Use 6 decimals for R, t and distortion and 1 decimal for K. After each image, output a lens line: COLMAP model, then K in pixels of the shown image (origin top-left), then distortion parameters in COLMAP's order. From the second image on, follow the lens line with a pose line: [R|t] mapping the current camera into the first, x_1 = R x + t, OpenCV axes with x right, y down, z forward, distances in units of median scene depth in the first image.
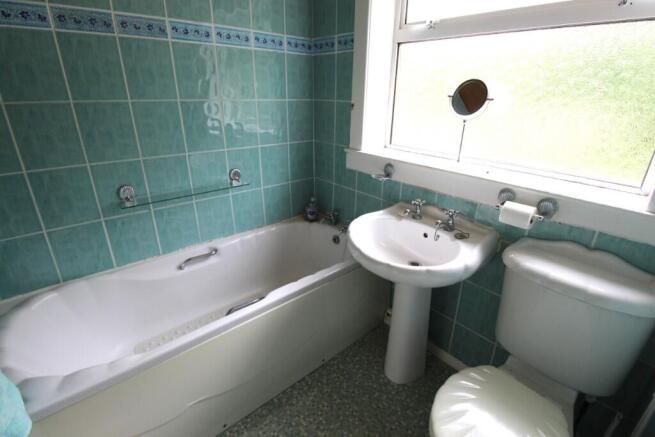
lens RADIAL K [[302.9, 0, 334.0], [0, 302.9, 218.8], [0, 0, 1]] dist [-0.001149, -0.011877]
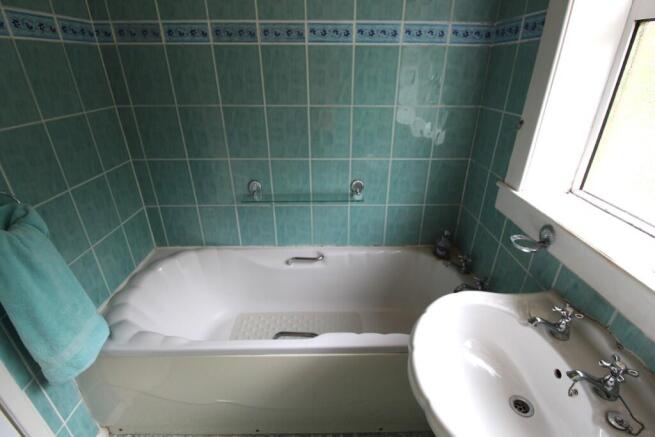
lens RADIAL K [[302.9, 0, 334.0], [0, 302.9, 218.8], [0, 0, 1]] dist [-0.001149, -0.011877]
pose [[0.766191, 0.271412, -0.582484, 0.197349], [-0.240947, 0.961637, 0.131142, -0.168550], [0.595732, 0.039868, 0.802193, 0.247505]]
